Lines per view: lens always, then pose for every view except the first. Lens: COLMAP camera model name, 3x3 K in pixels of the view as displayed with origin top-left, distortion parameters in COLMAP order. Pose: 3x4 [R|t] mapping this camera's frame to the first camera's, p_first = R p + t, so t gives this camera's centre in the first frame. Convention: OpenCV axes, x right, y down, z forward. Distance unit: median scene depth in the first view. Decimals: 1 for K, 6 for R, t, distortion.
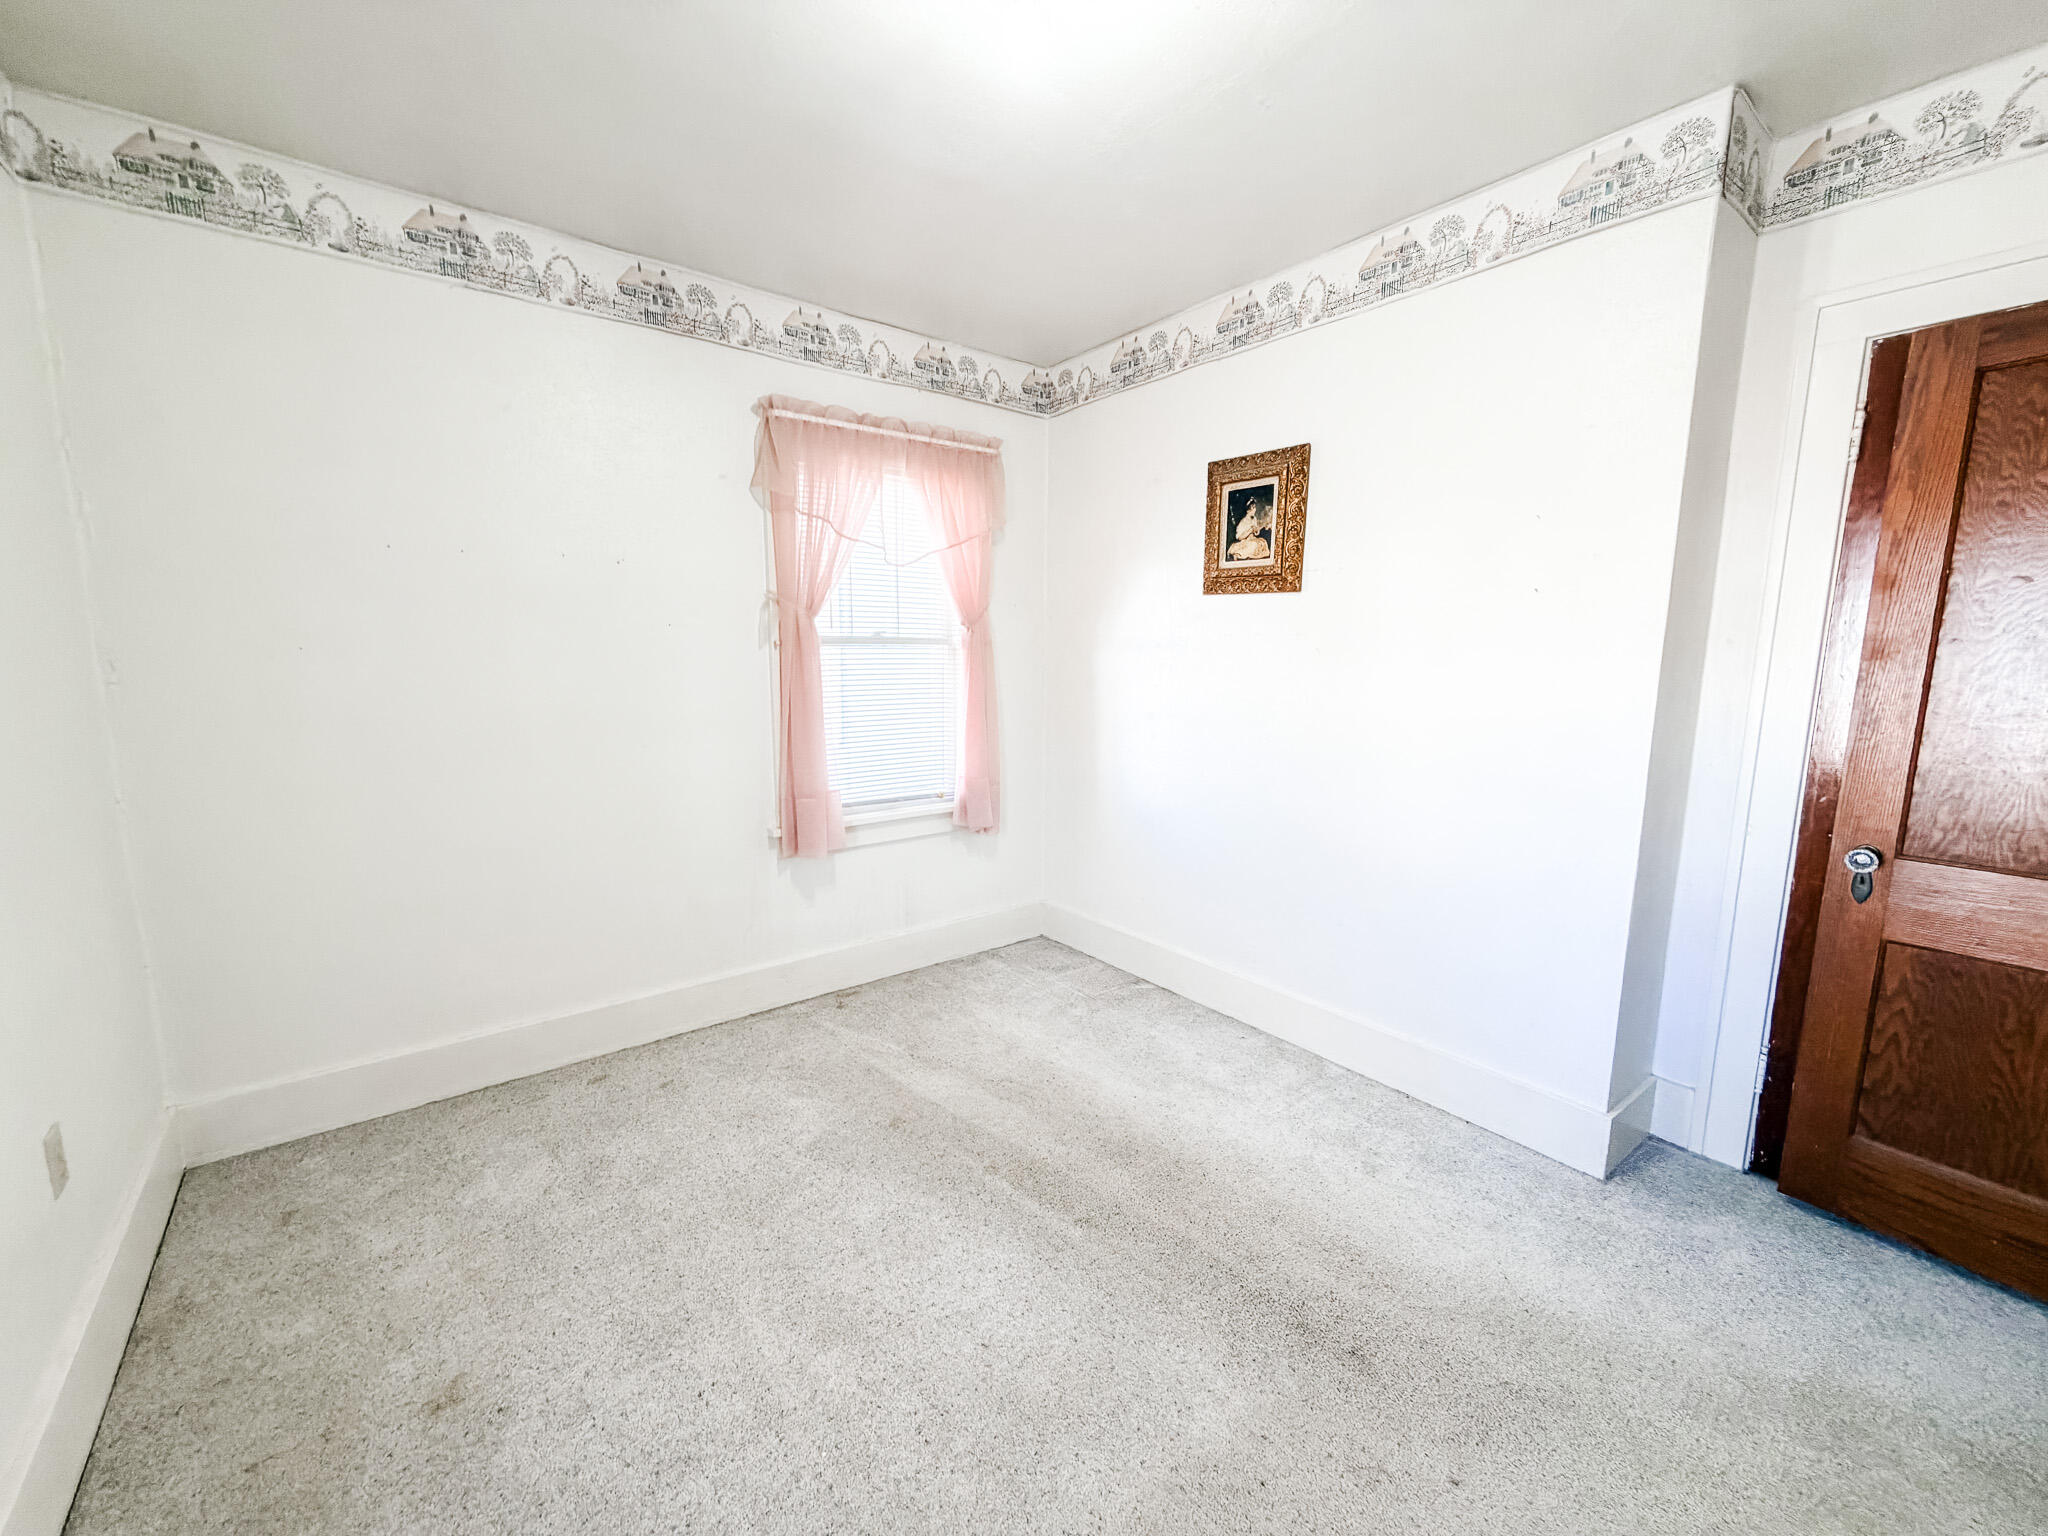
lens RADIAL K [[813.0, 0, 1022.1], [0, 813.0, 771.8], [0, 0, 1]] dist [-0.001841, 0.000642]
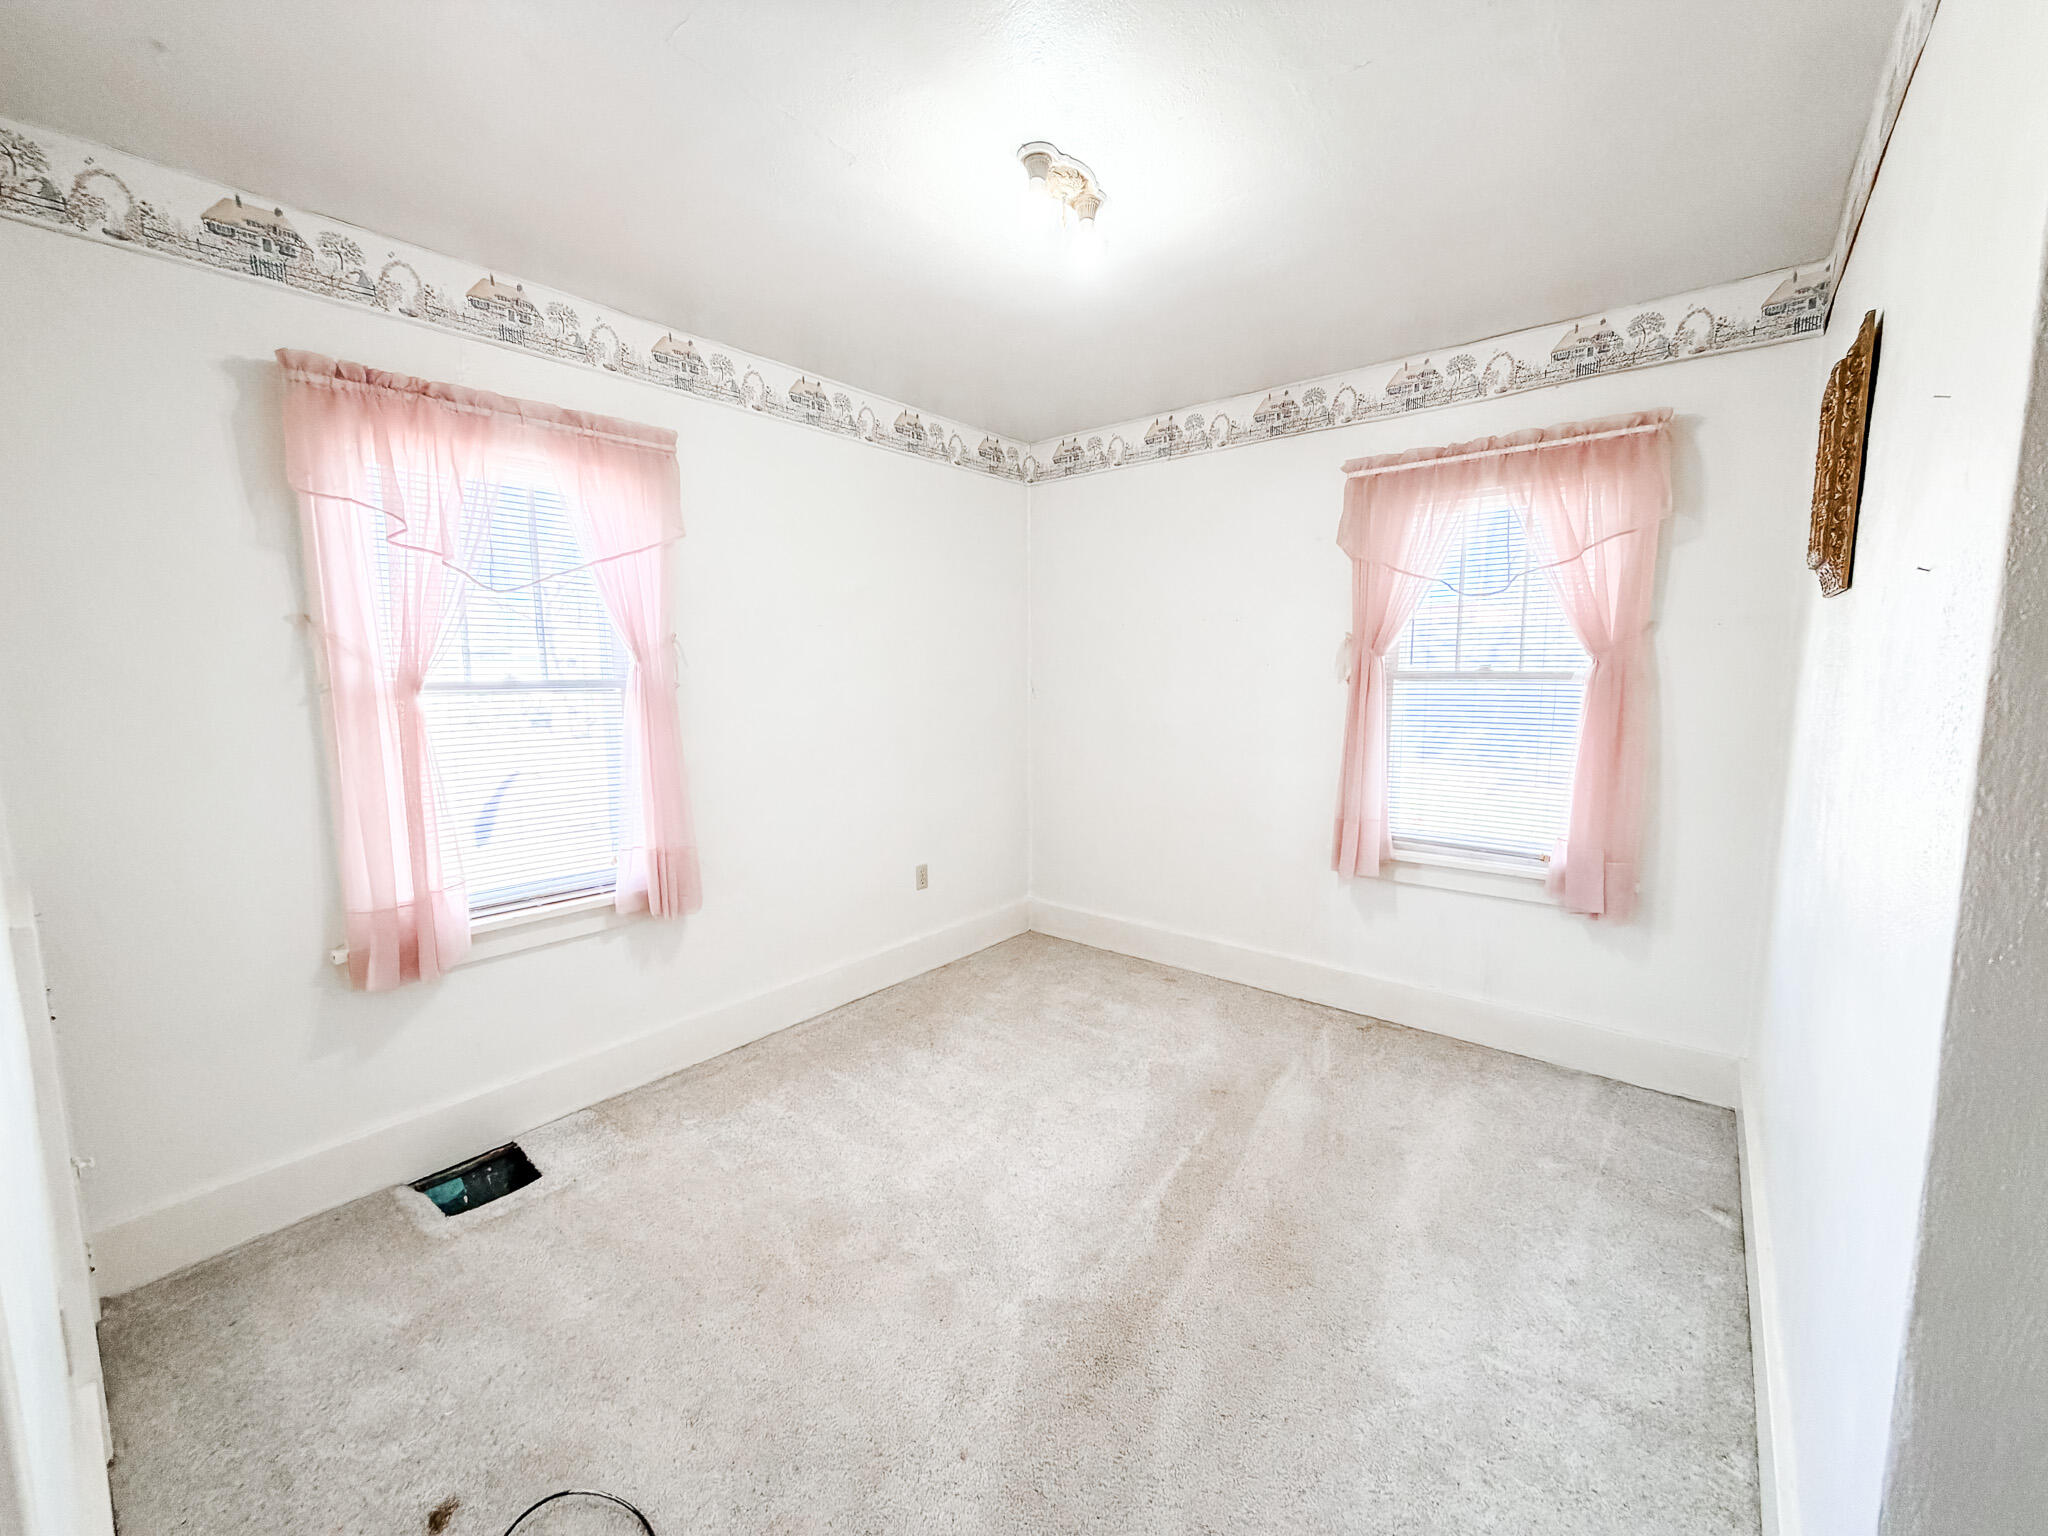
lens RADIAL K [[813.0, 0, 1025.8], [0, 813.0, 777.7], [0, 0, 1]] dist [-0.001841, 0.000642]
pose [[0.216183, 0.117323, -0.969278, 0.714059], [-0.145372, 0.985556, 0.086870, -0.058993], [0.965470, 0.122126, 0.230116, 0.344586]]
